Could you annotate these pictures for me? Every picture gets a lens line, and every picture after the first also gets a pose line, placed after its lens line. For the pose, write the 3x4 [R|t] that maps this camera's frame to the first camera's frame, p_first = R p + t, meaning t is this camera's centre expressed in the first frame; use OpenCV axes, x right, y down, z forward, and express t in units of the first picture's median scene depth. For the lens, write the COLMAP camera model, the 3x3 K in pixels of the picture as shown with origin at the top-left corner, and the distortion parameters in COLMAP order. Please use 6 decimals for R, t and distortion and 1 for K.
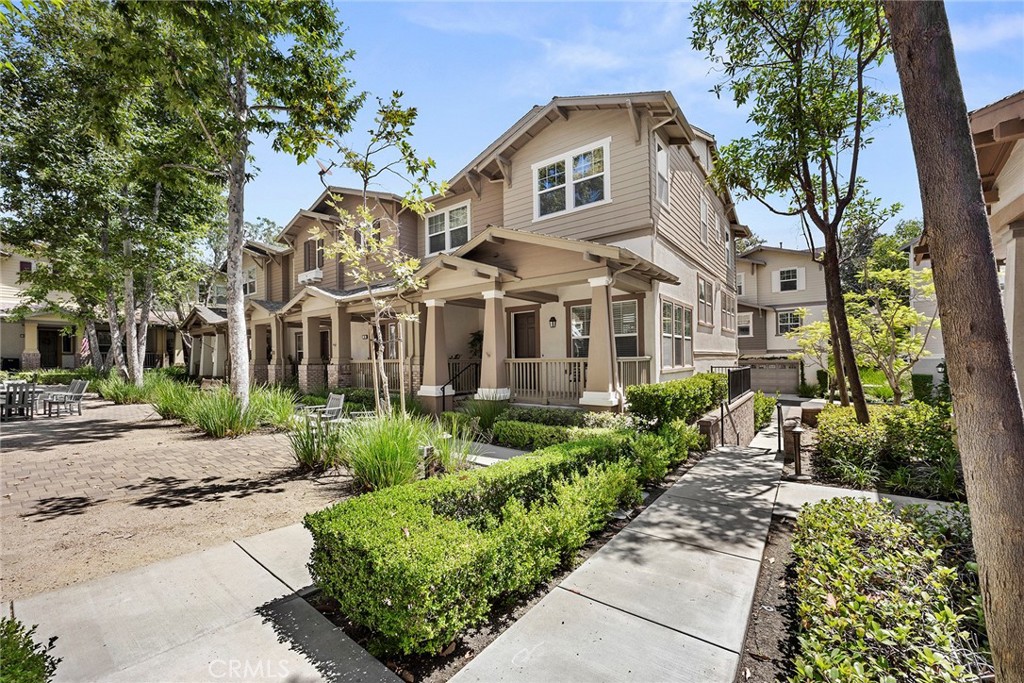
lens RADIAL K [[407.3, 0, 509.5], [0, 407.3, 360.6], [0, 0, 1]] dist [-0.001114, -0.000274]
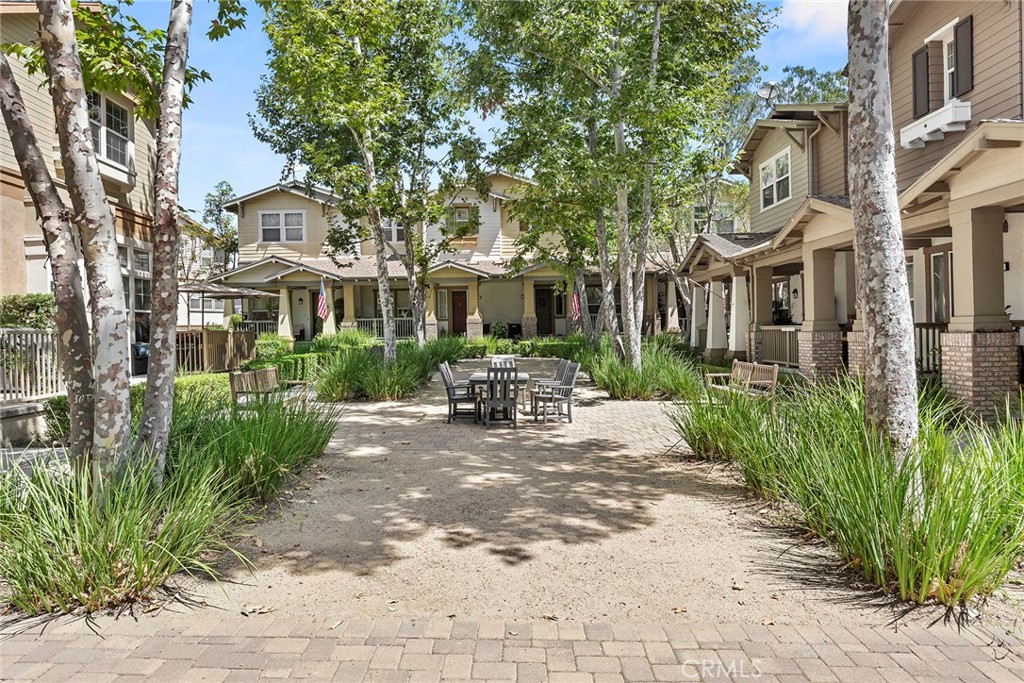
lens RADIAL K [[670.3, 0, 512.0], [0, 670.3, 341.5], [0, 0, 1]] dist [-0.000587, -0.000405]
pose [[0.619987, 0.007026, -0.784580, -0.173303], [0.017832, 0.999575, 0.023043, -0.002146], [0.784409, -0.028277, 0.619599, 0.167781]]
